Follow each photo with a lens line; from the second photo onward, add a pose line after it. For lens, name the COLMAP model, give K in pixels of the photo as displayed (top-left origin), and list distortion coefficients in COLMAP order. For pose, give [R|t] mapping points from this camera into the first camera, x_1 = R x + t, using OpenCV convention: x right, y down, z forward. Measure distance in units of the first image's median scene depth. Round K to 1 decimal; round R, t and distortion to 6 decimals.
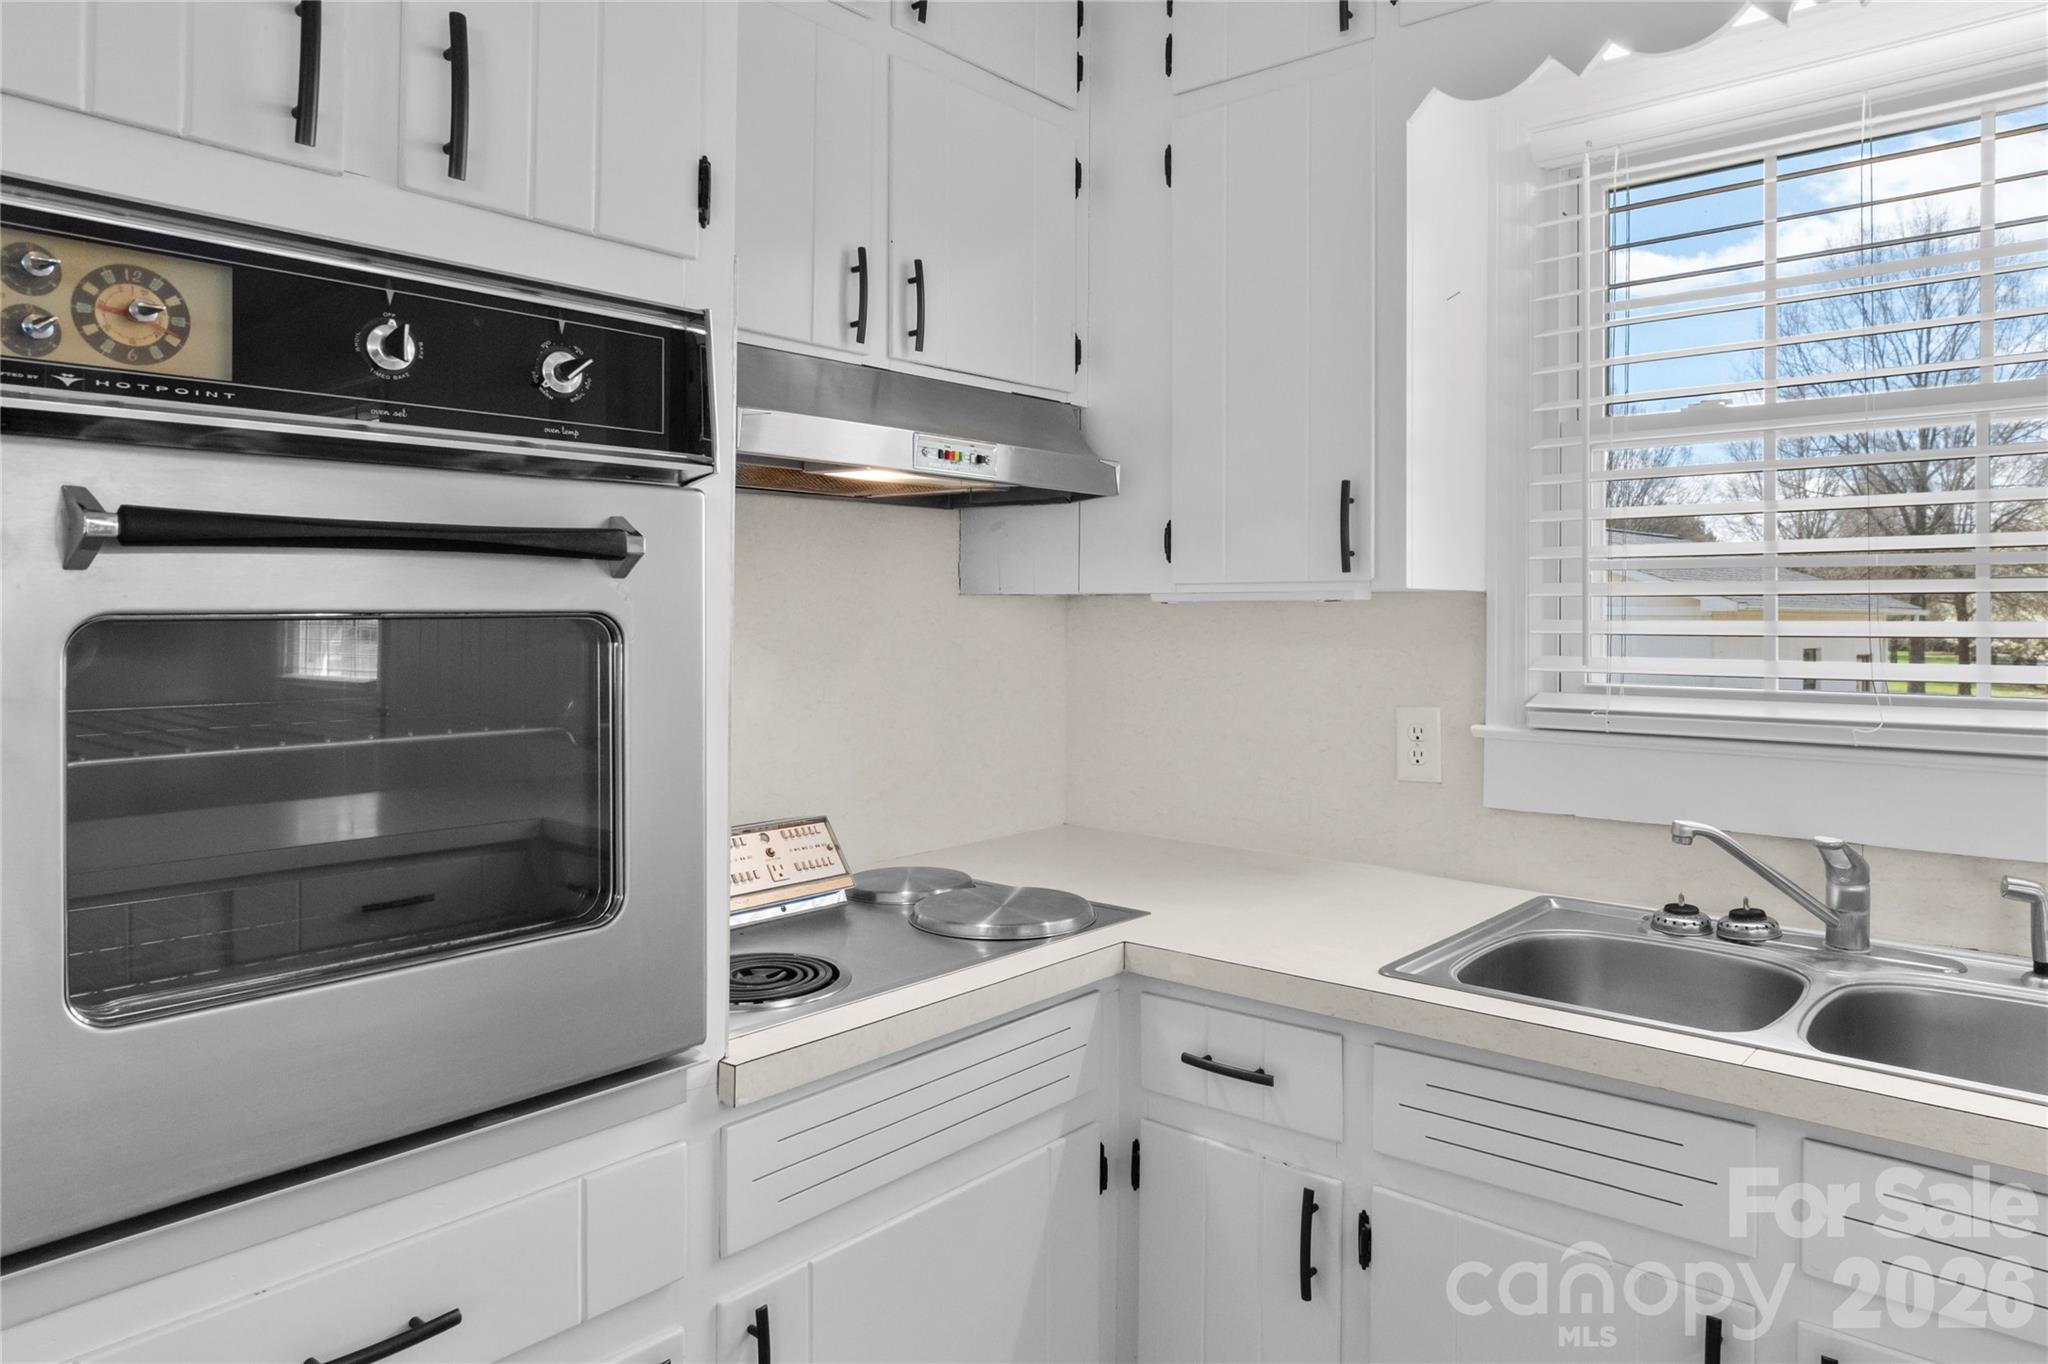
lens RADIAL K [[1290.3, 0, 1078.7], [0, 1290.3, 612.3], [0, 0, 1]] dist [-0.005905, 0.000091]
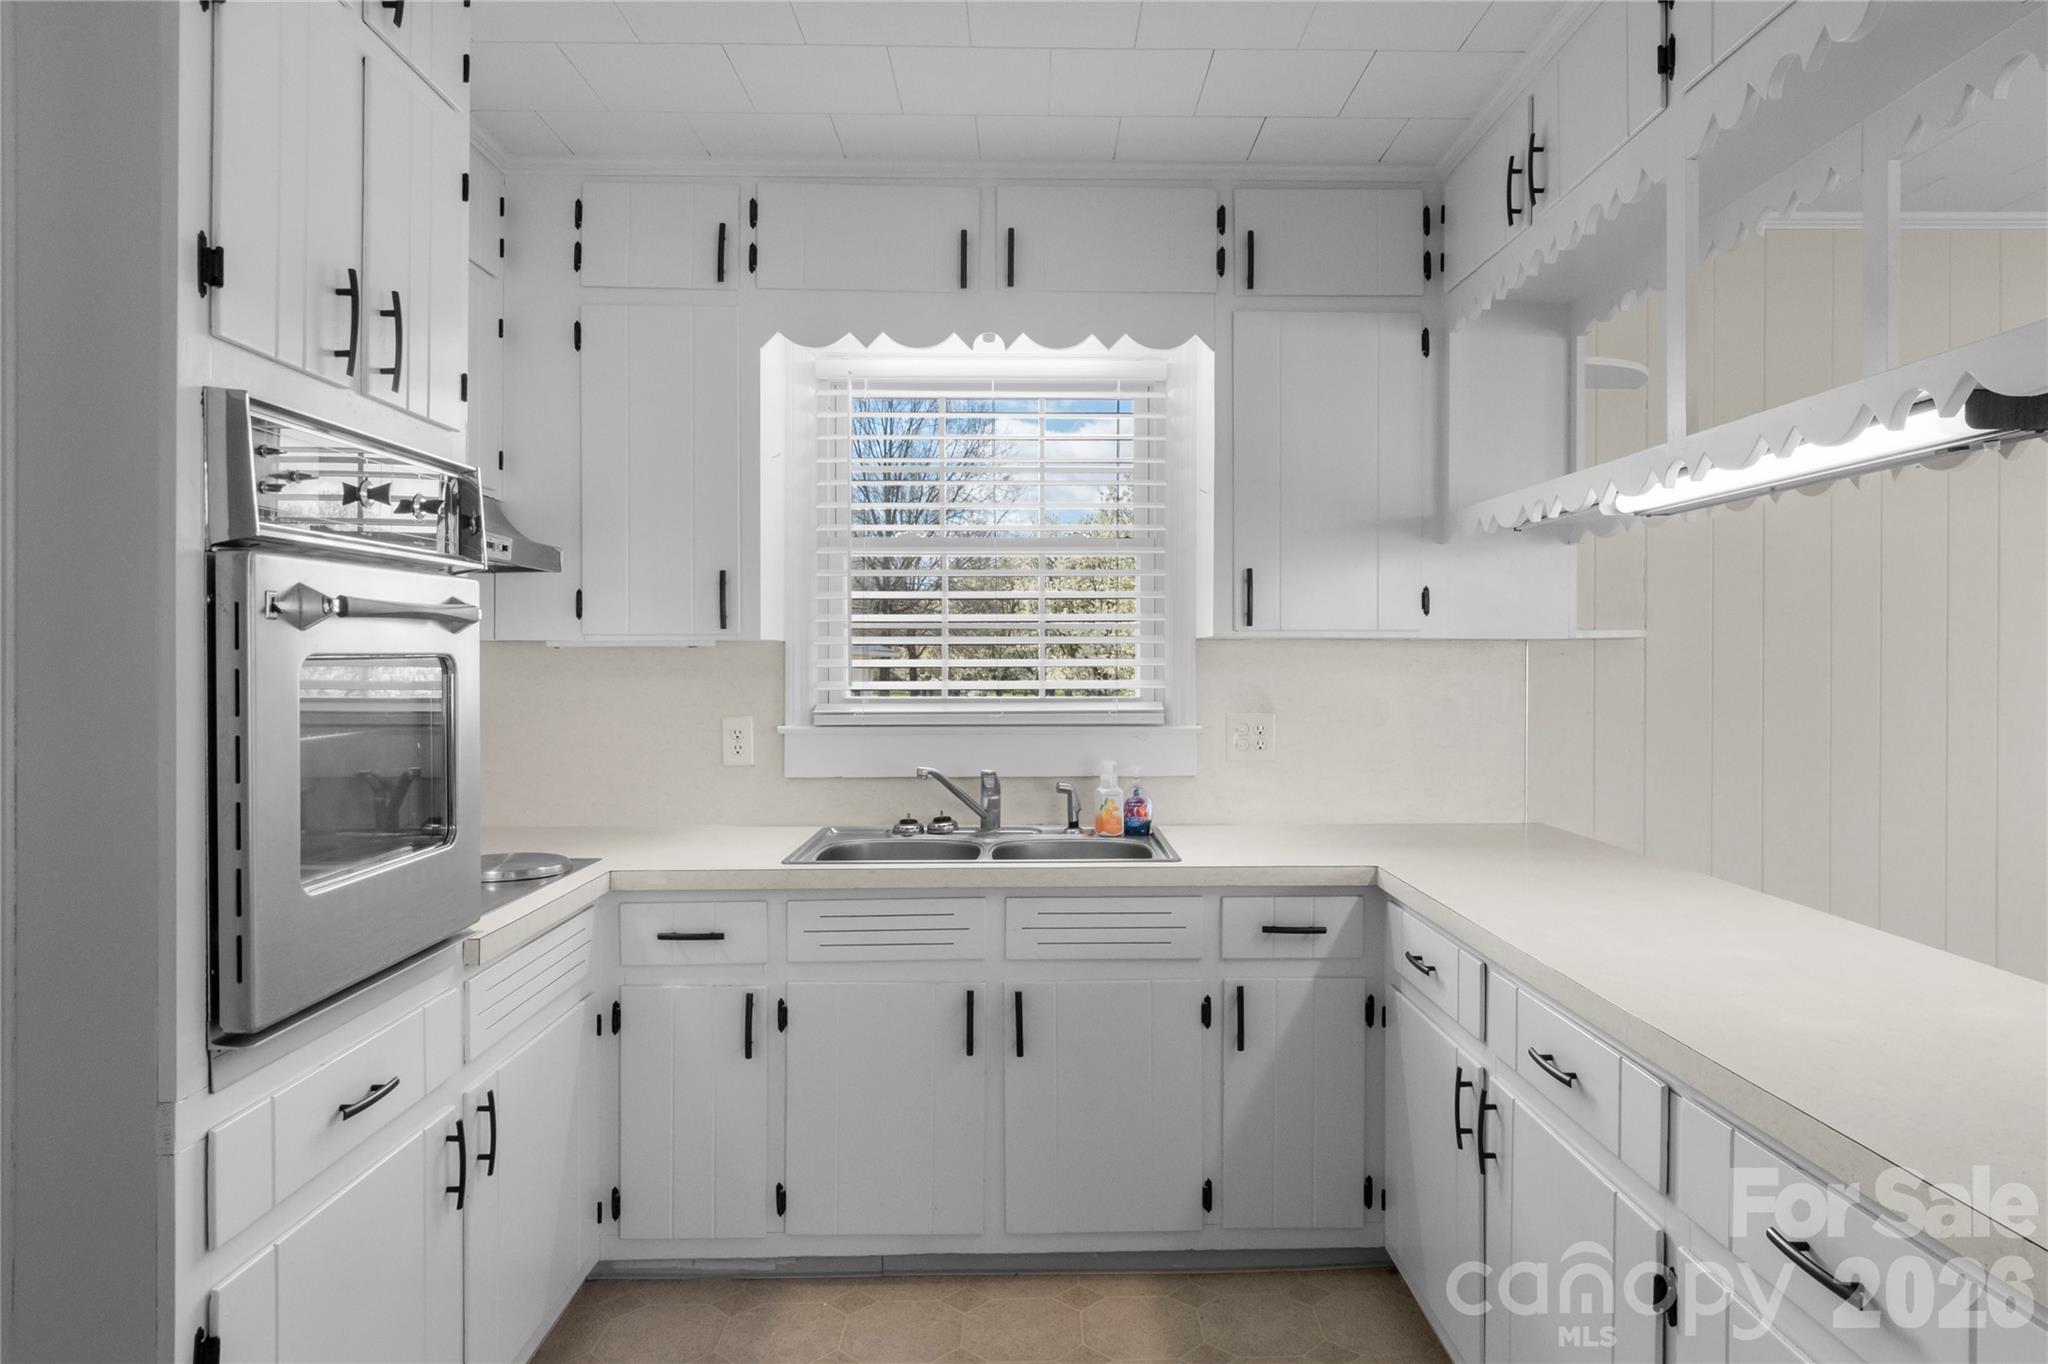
lens RADIAL K [[1279.1, 0, 1063.4], [0, 1279.1, 669.5], [0, 0, 1]] dist [-0.005788, -0.002536]
pose [[0.750182, -0.009265, 0.661166, -0.564809], [0.001736, 0.999926, 0.012043, 0.000451], [-0.661229, -0.007886, 0.750143, -0.486783]]
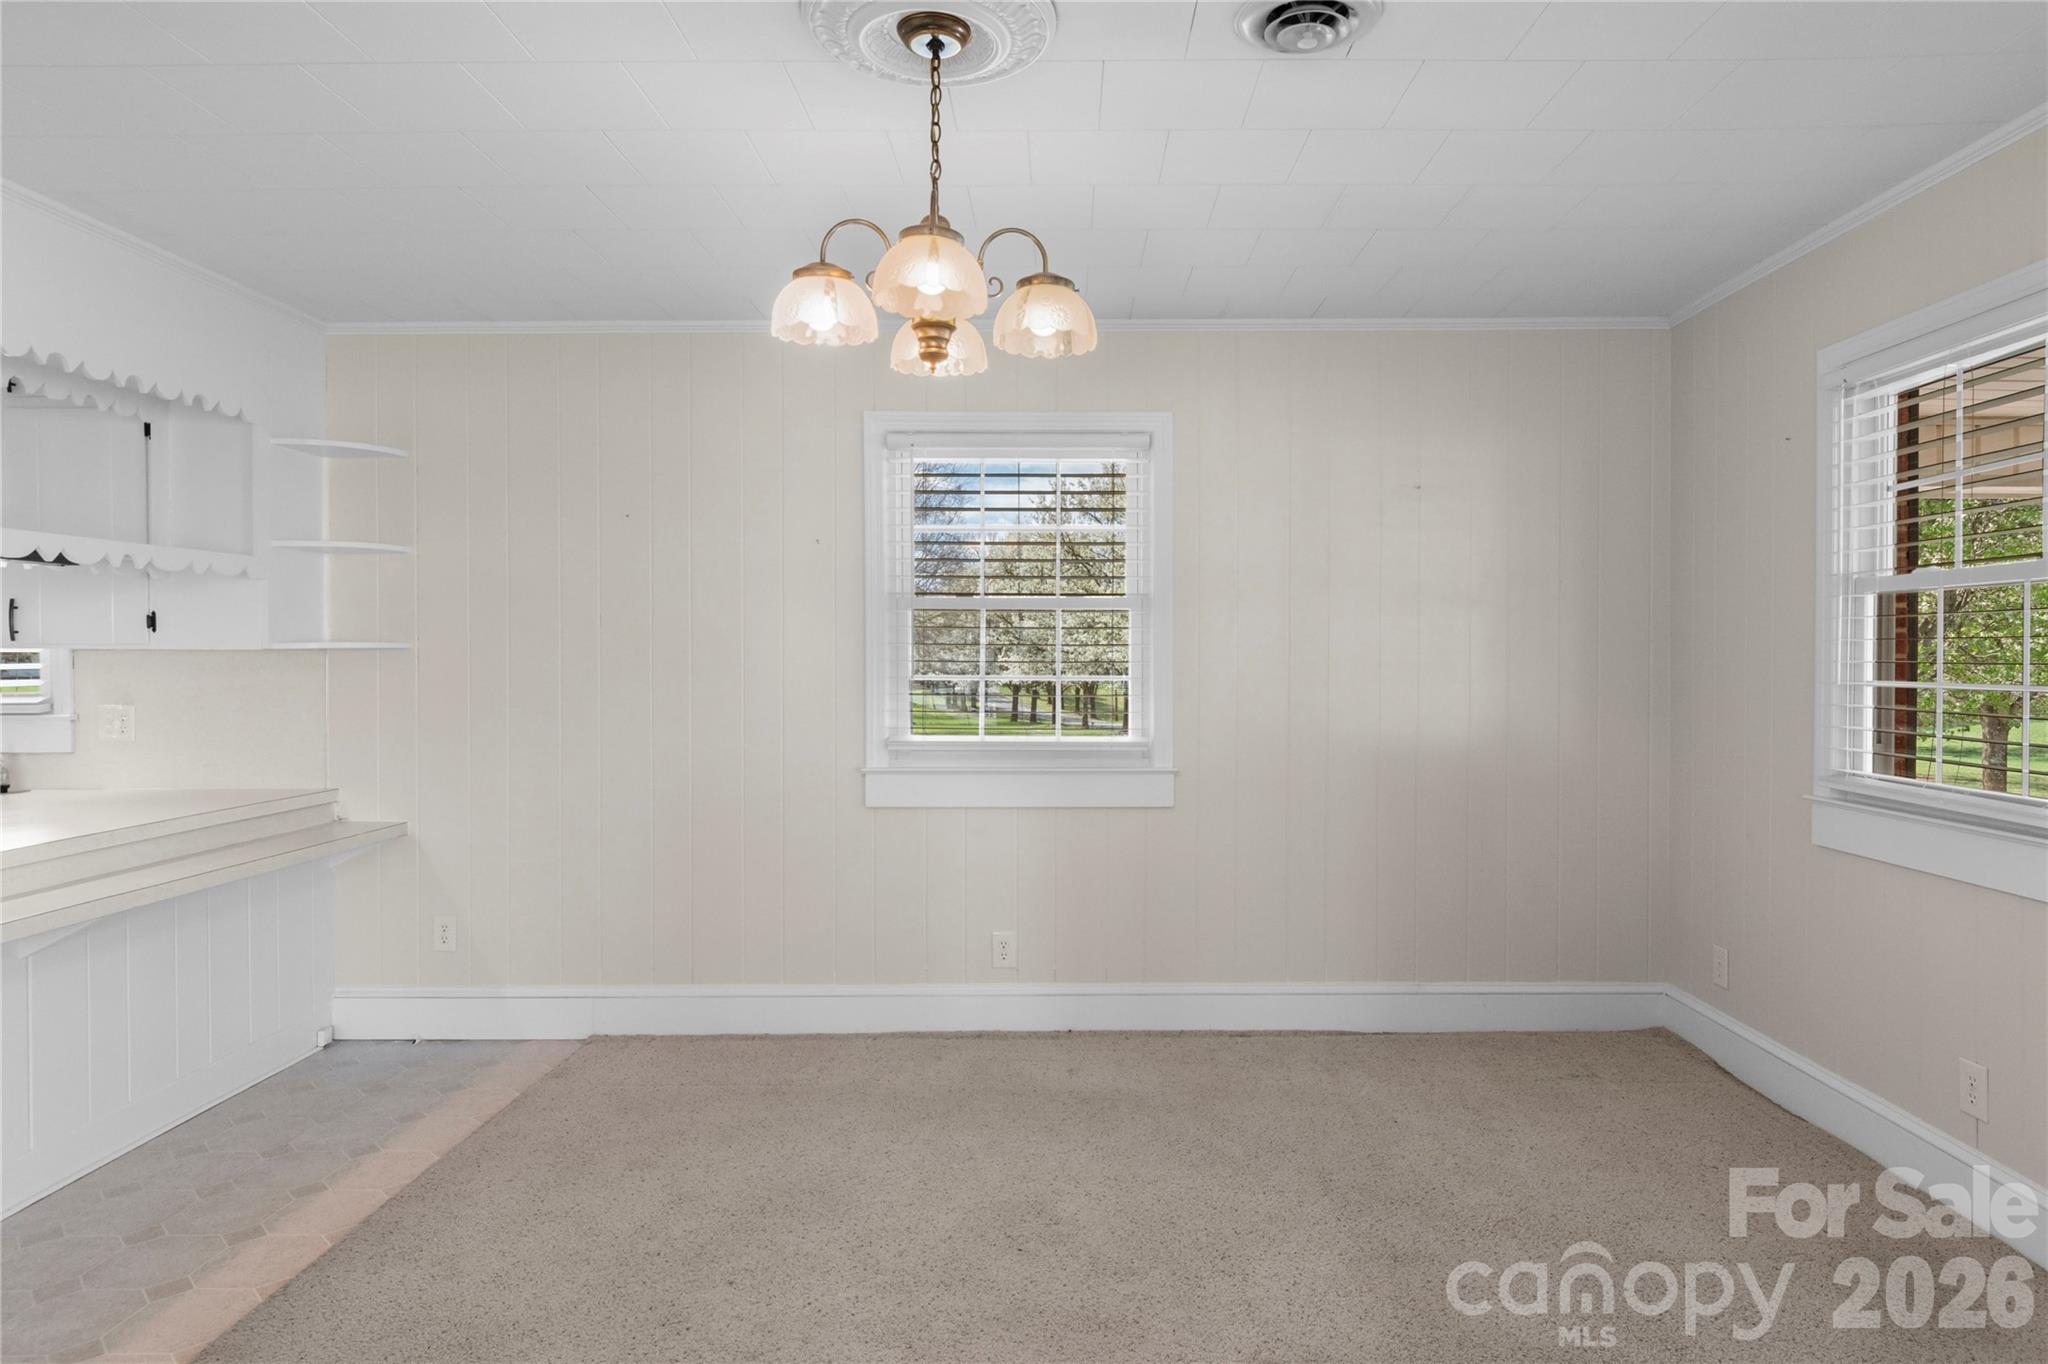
lens RADIAL K [[1206.1, 0, 1052.0], [0, 1206.1, 667.1], [0, 0, 1]] dist [-0.002544, -0.002293]
pose [[0.767431, -0.012595, 0.641007, 0.821112], [0.003908, 0.999880, 0.014968, -0.014751], [-0.641119, -0.008982, 0.767389, -2.272635]]
